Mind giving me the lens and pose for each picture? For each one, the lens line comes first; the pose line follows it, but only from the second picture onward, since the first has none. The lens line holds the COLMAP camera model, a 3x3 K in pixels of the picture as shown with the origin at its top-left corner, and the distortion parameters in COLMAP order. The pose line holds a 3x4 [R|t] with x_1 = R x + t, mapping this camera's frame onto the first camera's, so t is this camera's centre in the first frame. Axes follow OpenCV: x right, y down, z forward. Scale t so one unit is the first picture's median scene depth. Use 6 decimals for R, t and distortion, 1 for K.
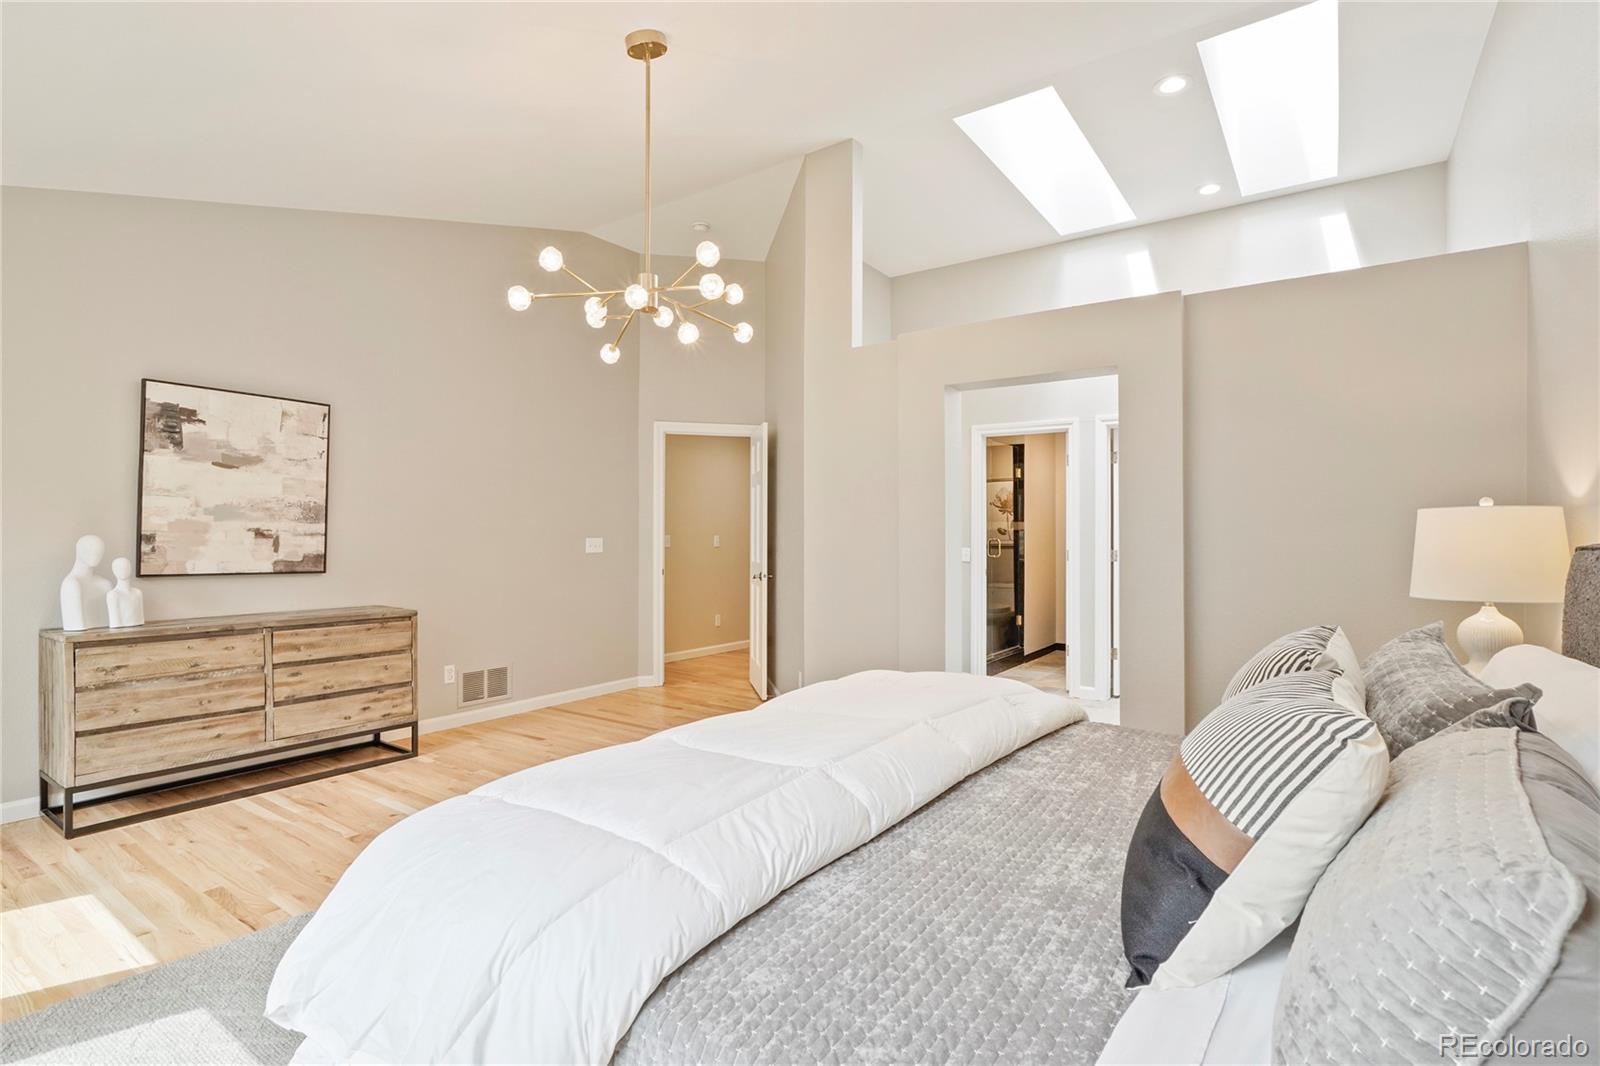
lens RADIAL K [[777.1, 0, 799.4], [0, 777.1, 523.9], [0, 0, 1]] dist [-0.012419, 0.007161]
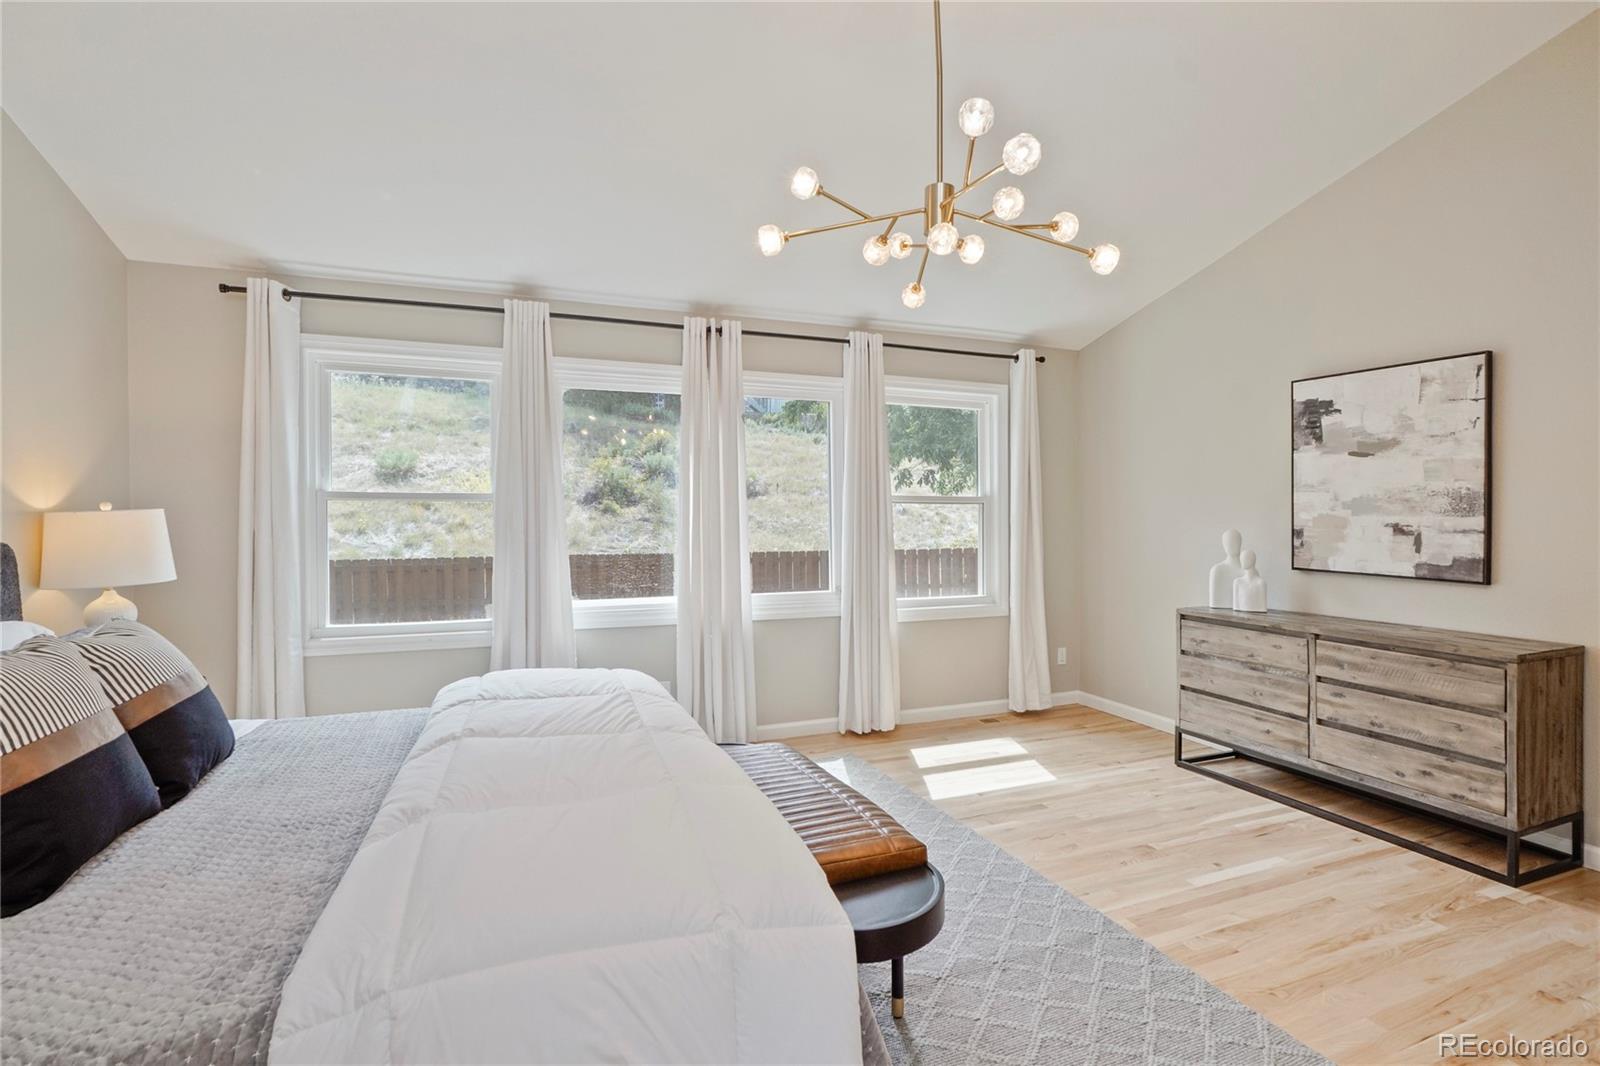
lens RADIAL K [[777.1, 0, 802.7], [0, 777.1, 531.7], [0, 0, 1]] dist [-0.012419, 0.007161]
pose [[-0.541178, 0.014962, -0.840775, 0.379674], [0.012485, 0.999874, 0.009757, -0.001735], [0.840816, -0.005217, -0.541296, 0.952937]]
